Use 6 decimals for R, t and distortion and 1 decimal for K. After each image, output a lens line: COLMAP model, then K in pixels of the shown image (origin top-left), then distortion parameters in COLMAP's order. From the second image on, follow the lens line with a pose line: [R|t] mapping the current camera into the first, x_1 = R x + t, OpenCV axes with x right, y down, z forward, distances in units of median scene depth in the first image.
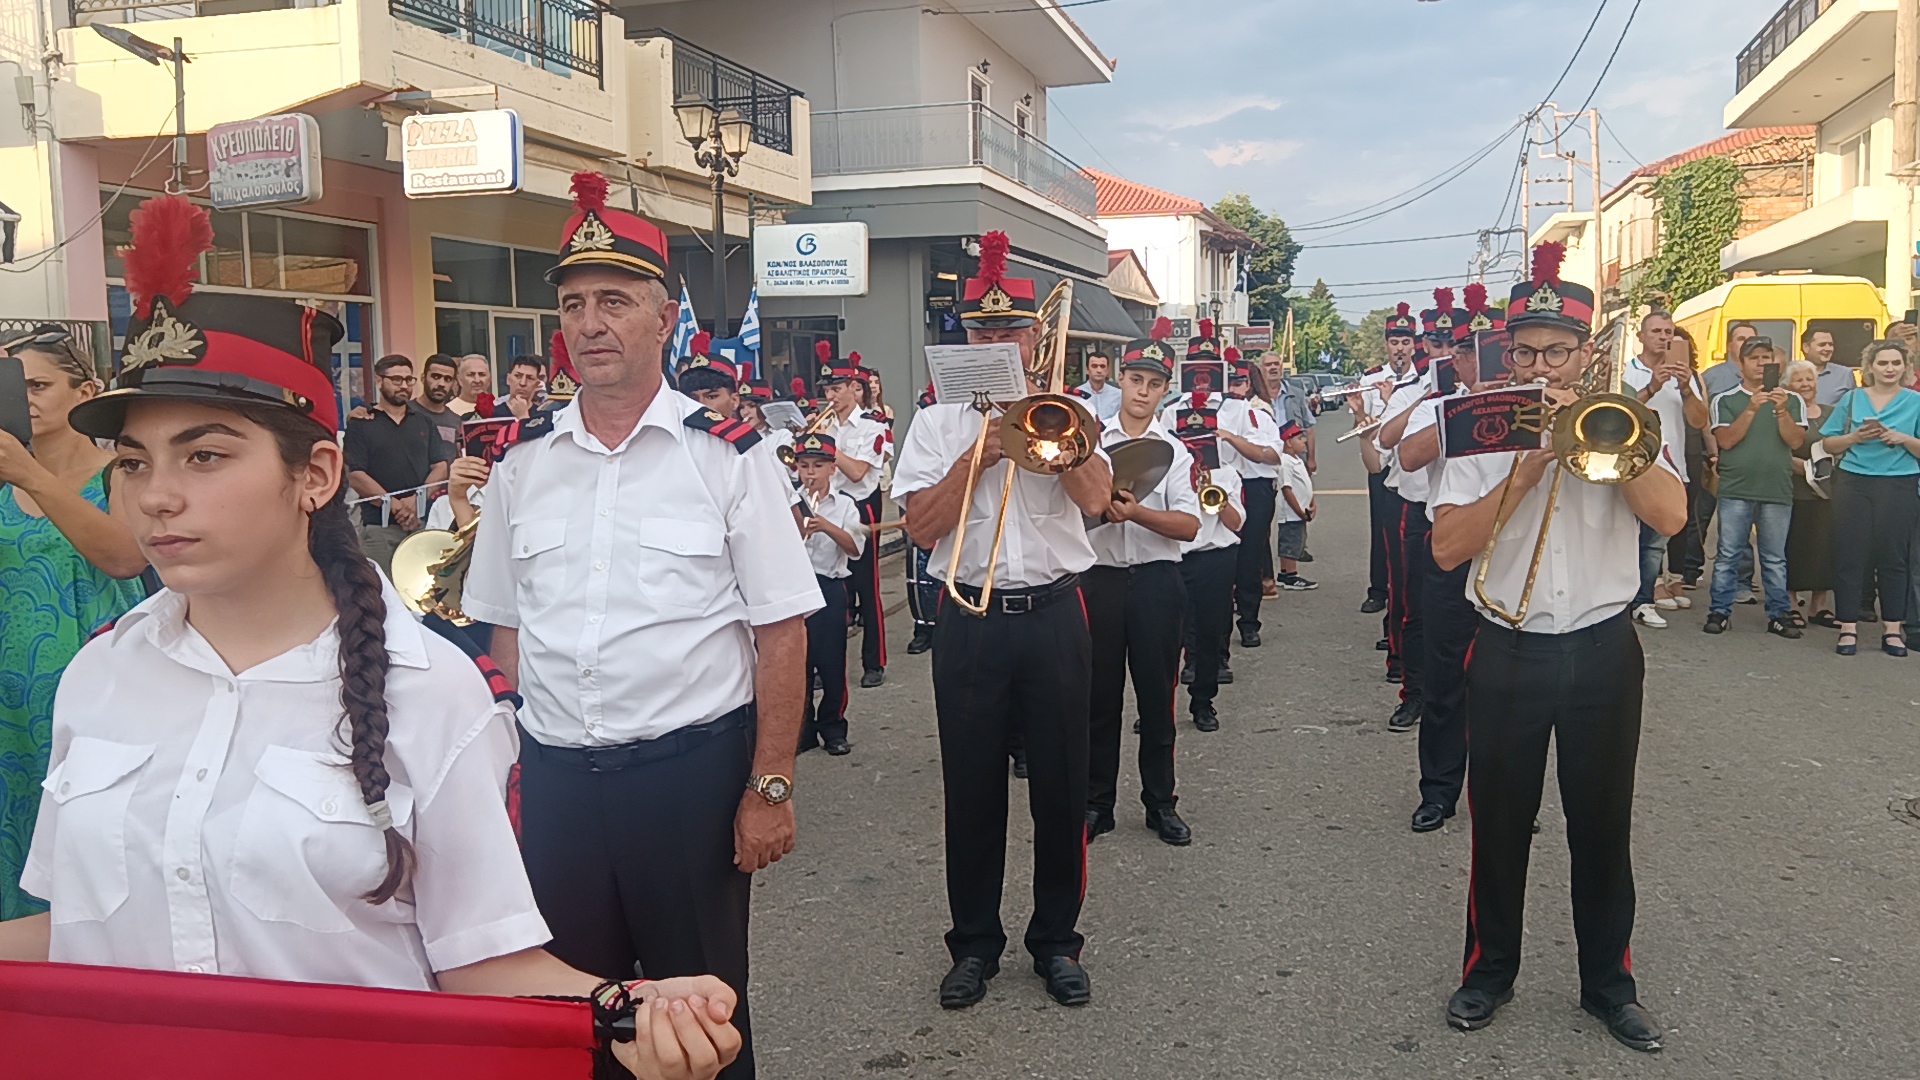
lens RADIAL K [[1571.3, 0, 964.5], [0, 1571.3, 517.0], [0, 0, 1]] dist [-0.005728, 0.005840]
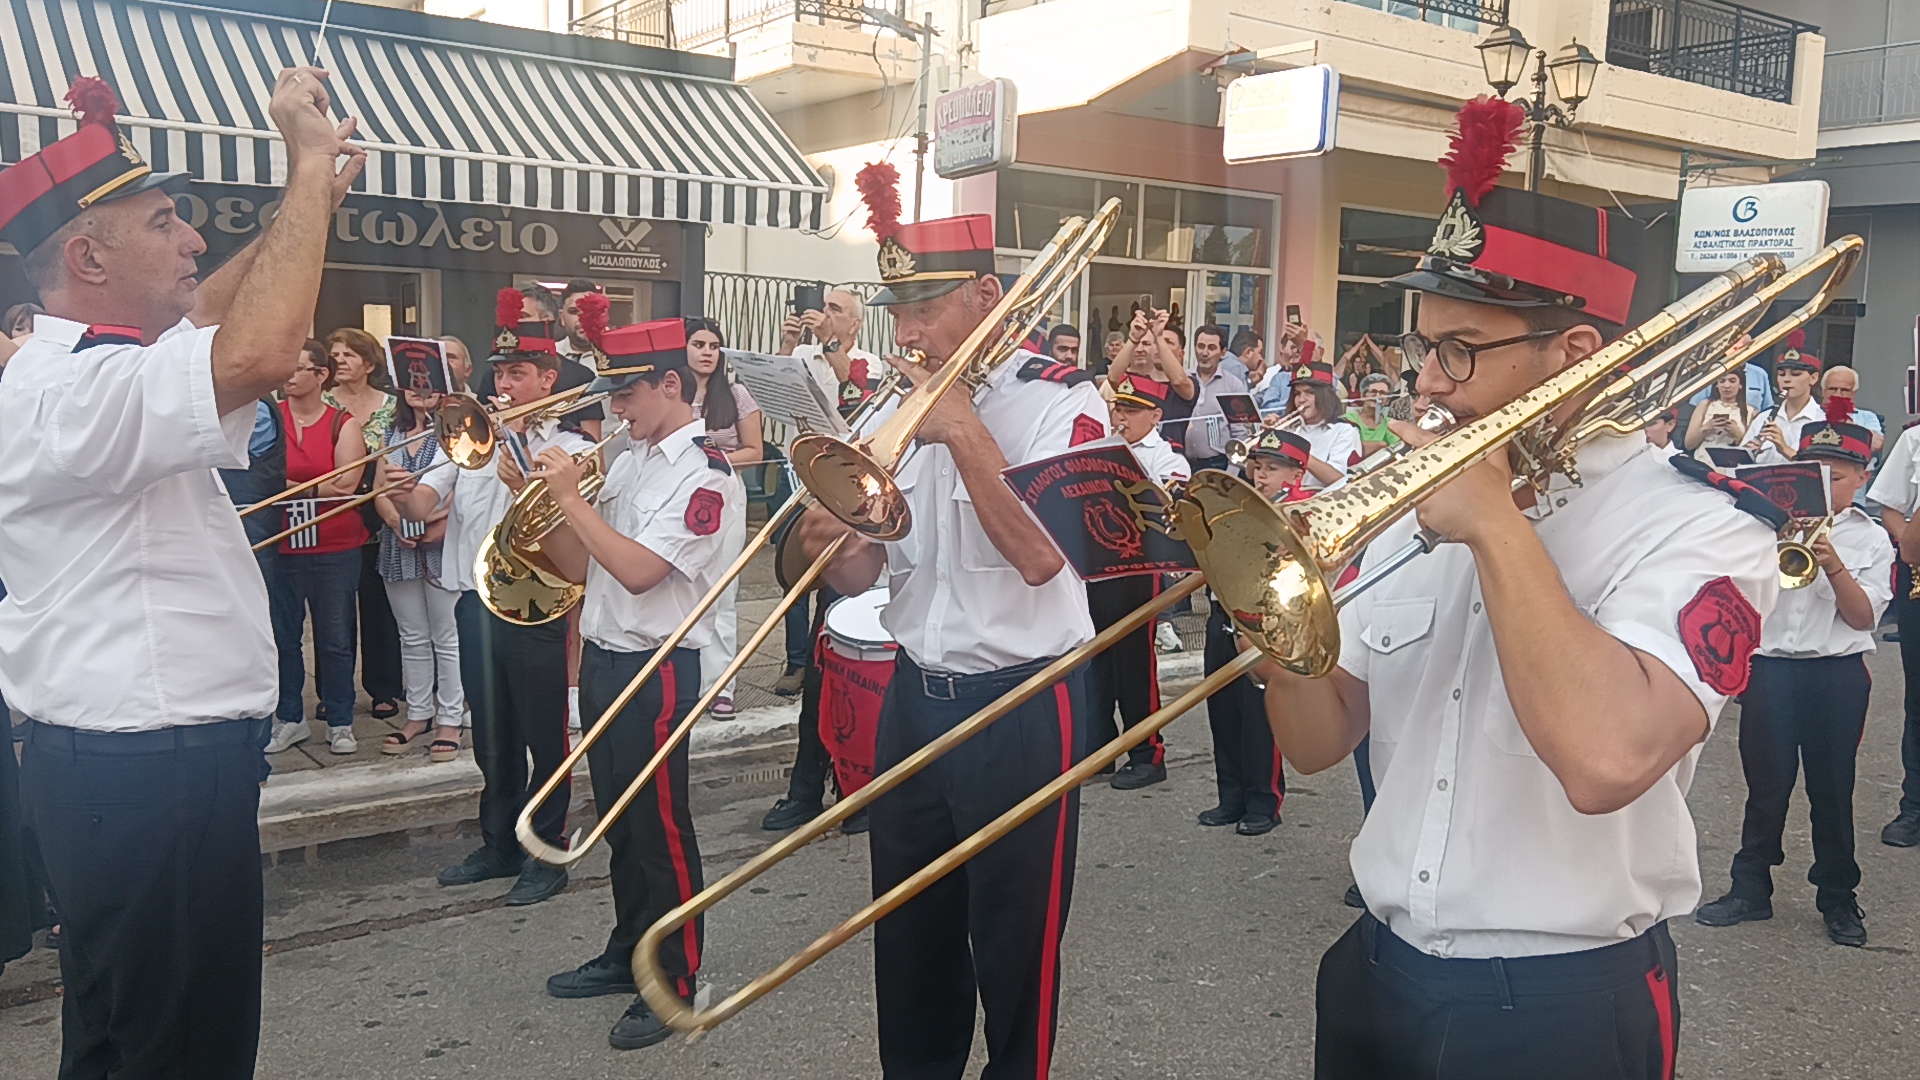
lens RADIAL K [[1580.3, 0, 975.3], [0, 1580.3, 518.5], [0, 0, 1]] dist [-0.007620, 0.005397]
pose [[0.782561, 0.104902, -0.613673, 0.140519], [-0.097148, 0.994203, 0.046066, -0.014892], [0.614948, 0.023568, 0.788216, 0.135592]]
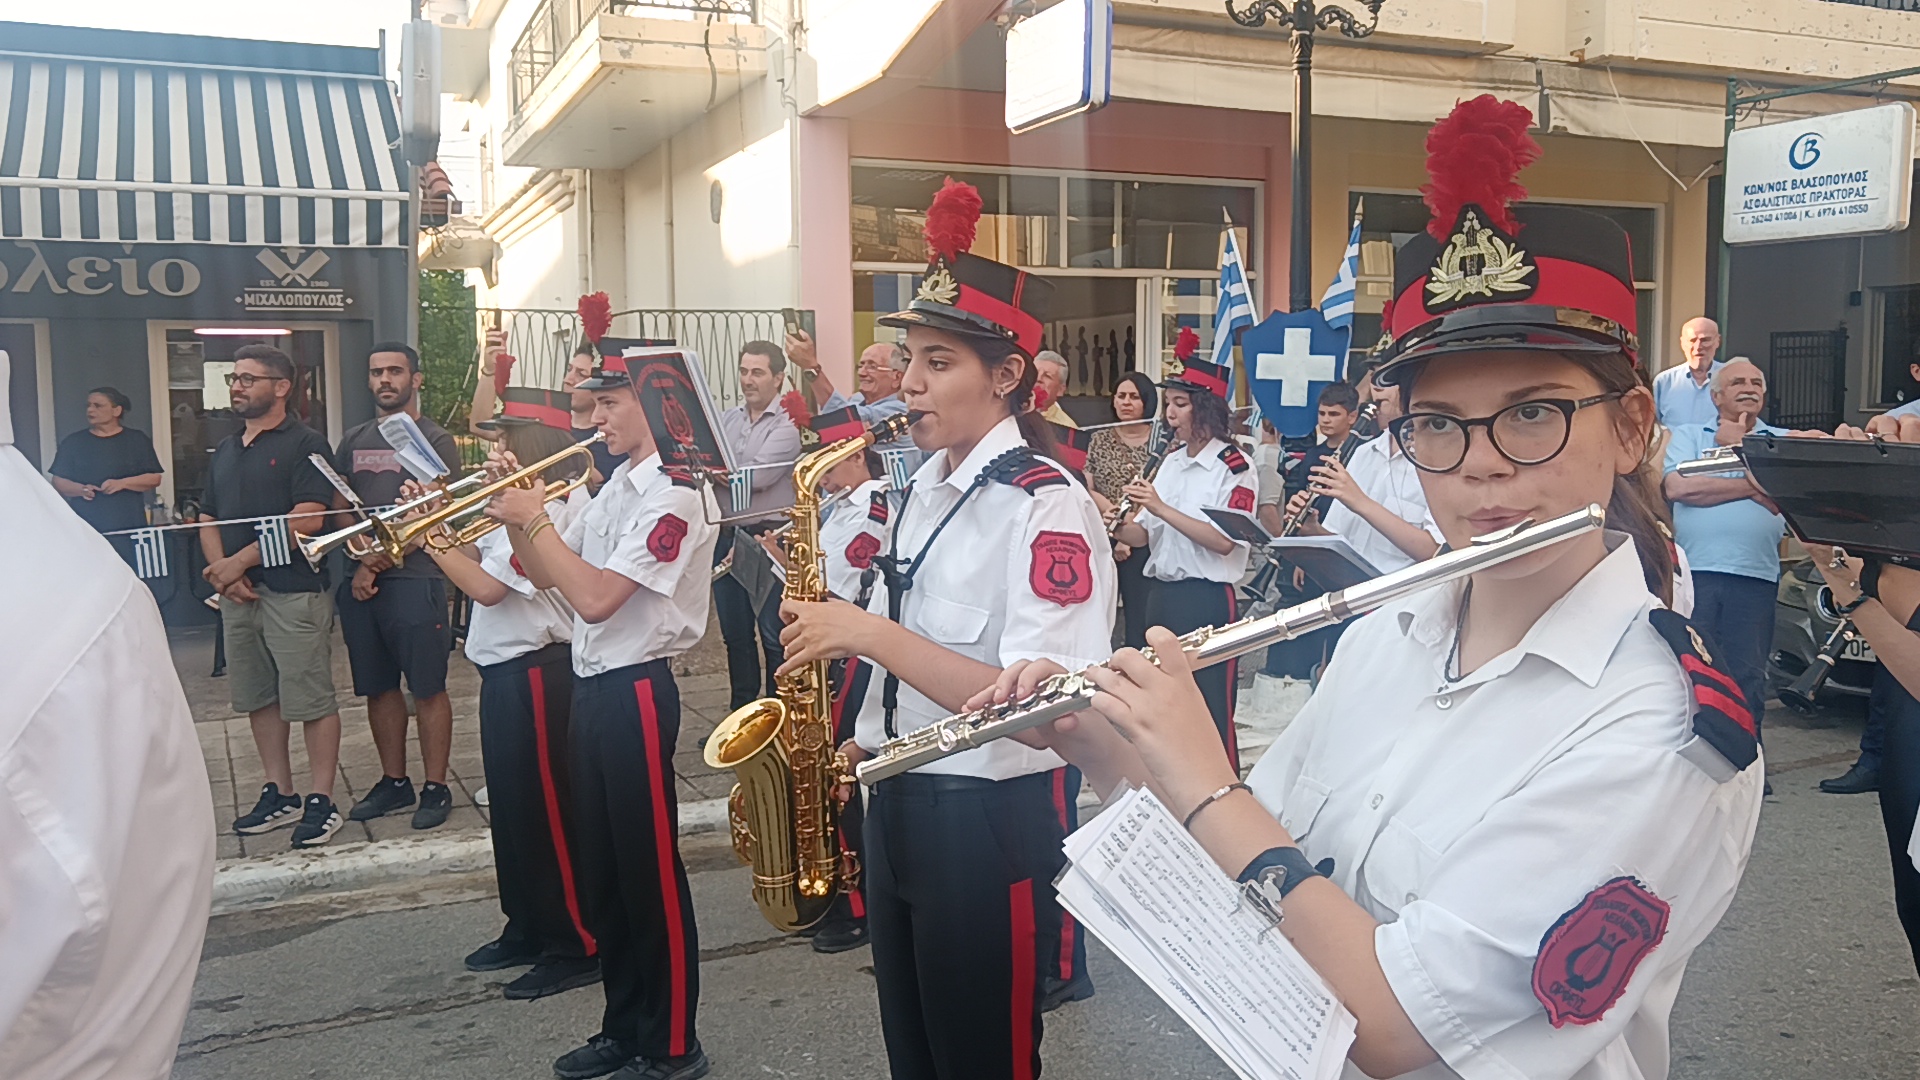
lens RADIAL K [[1580.4, 0, 967.1], [0, 1580.4, 510.6], [0, 0, 1]] dist [-0.005862, -0.002067]
pose [[0.637497, 0.070655, -0.767206, 0.217123], [-0.068421, 0.997044, 0.034968, -0.047038], [0.767409, 0.030201, 0.640447, 0.487216]]
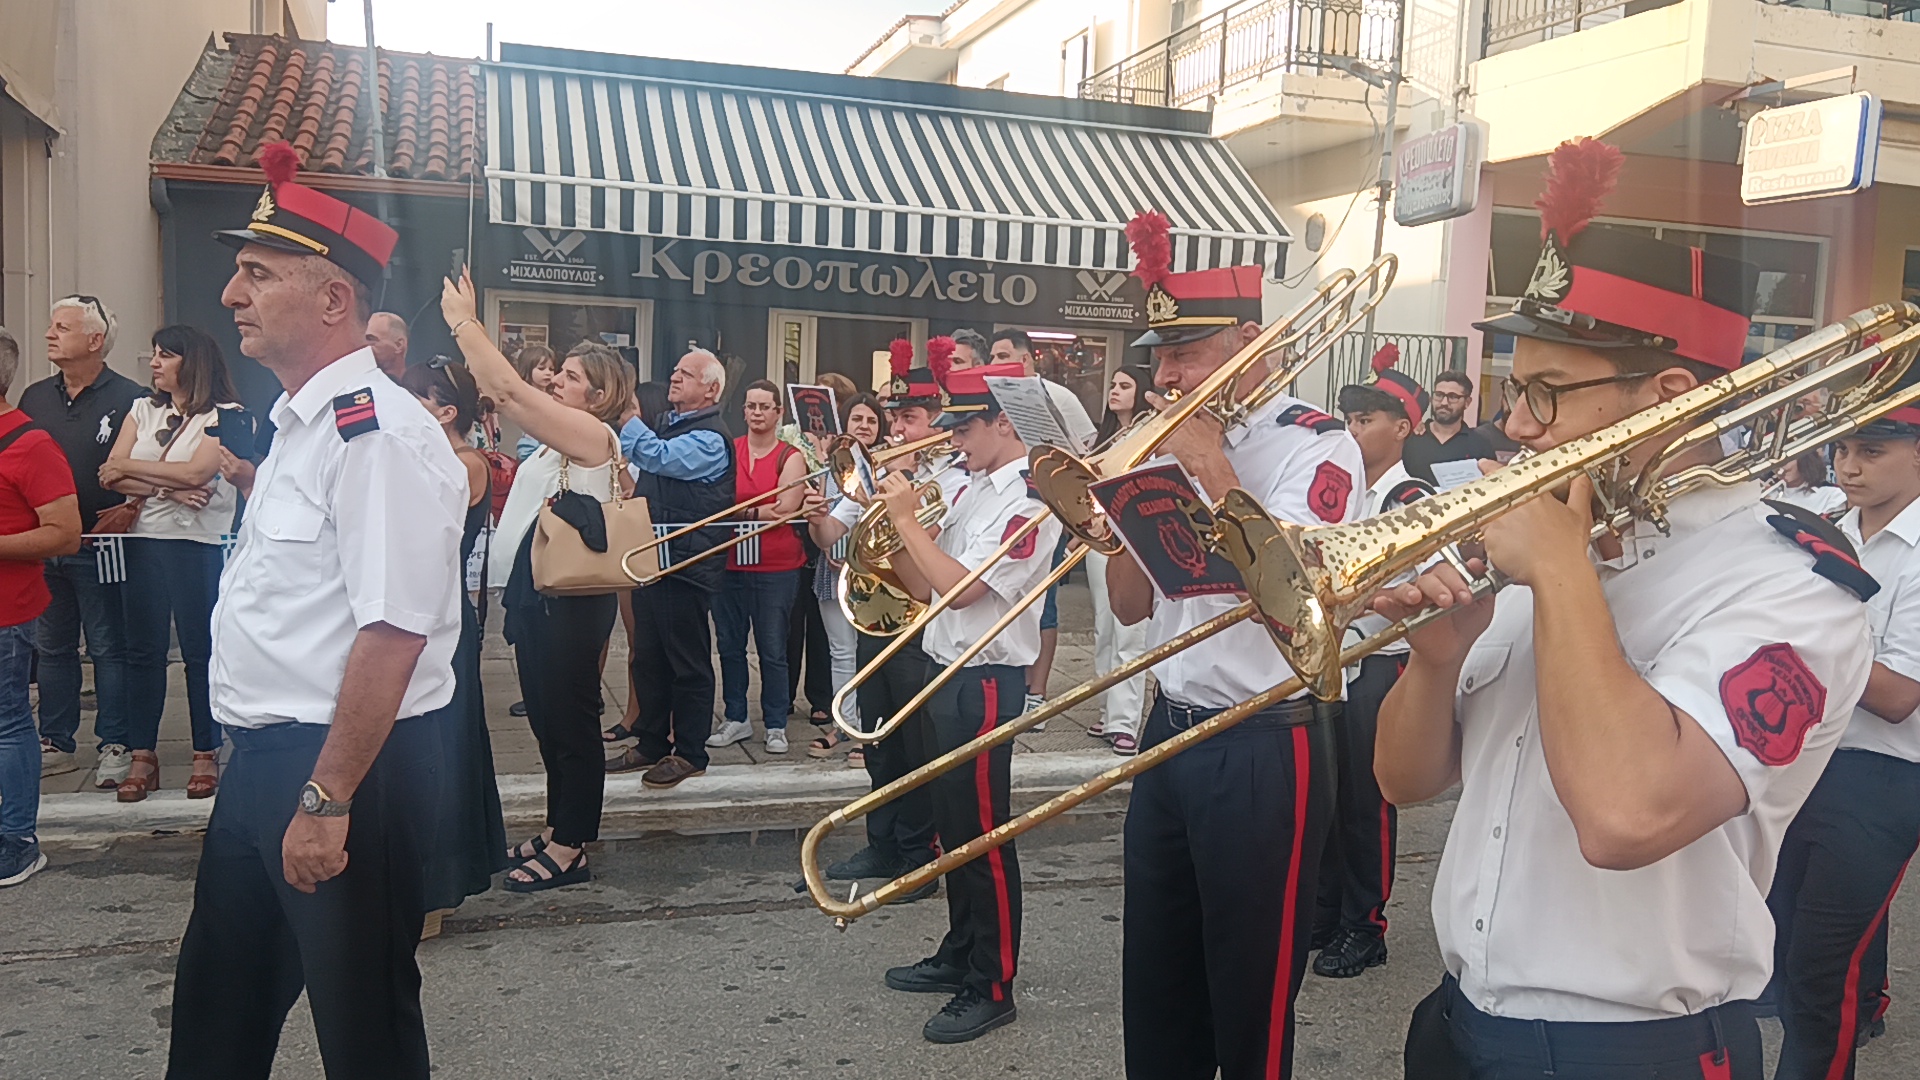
lens RADIAL K [[1582.4, 0, 965.8], [0, 1582.4, 522.5], [0, 0, 1]] dist [-0.009157, 0.001832]
pose [[0.536095, 0.115537, -0.836214, 0.170853], [-0.127934, 0.990267, 0.054804, -0.017054], [0.834407, 0.077600, 0.545659, 0.152921]]
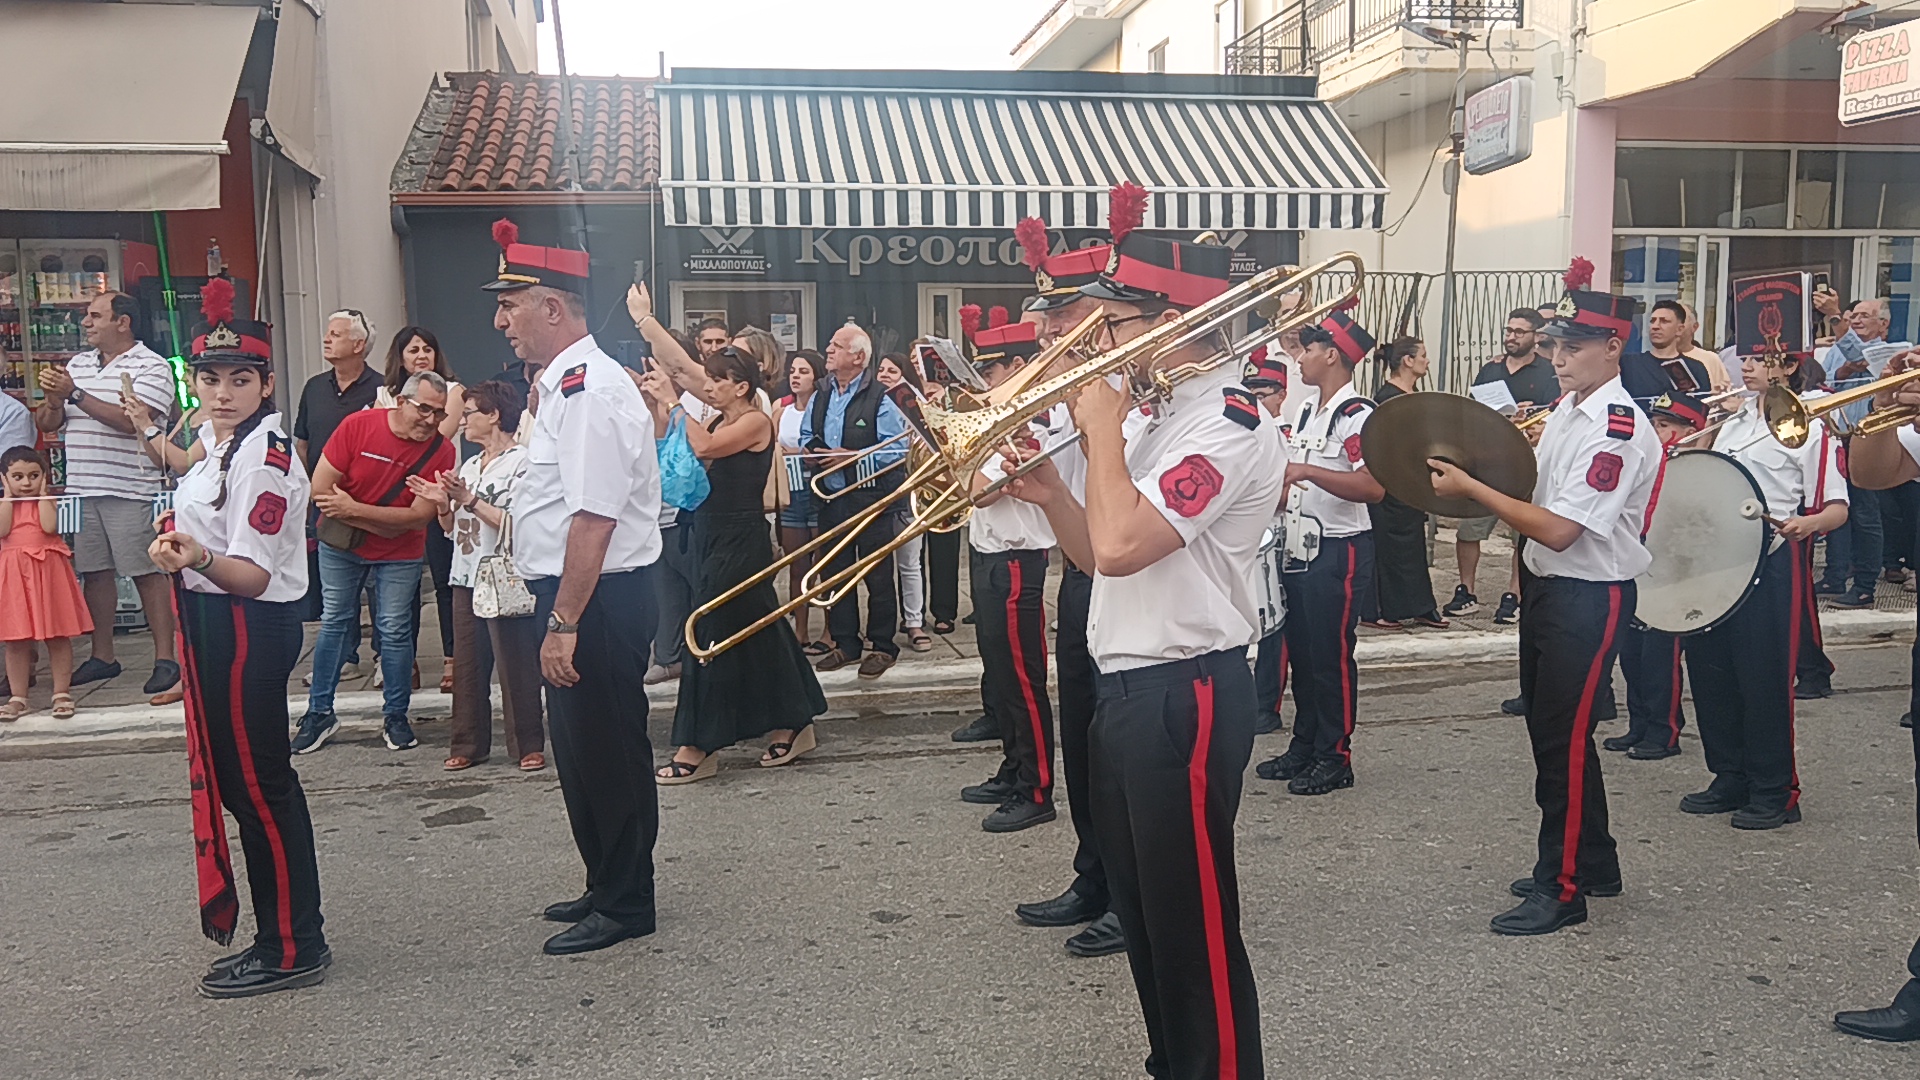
lens RADIAL K [[1576.7, 0, 972.6], [0, 1576.7, 525.2], [0, 0, 1]] dist [-0.002324, 0.003276]
pose [[0.424873, 0.118340, -0.897484, 0.275703], [-0.077845, 0.992522, 0.094020, -0.017935], [0.901900, 0.029918, 0.430908, 0.143957]]
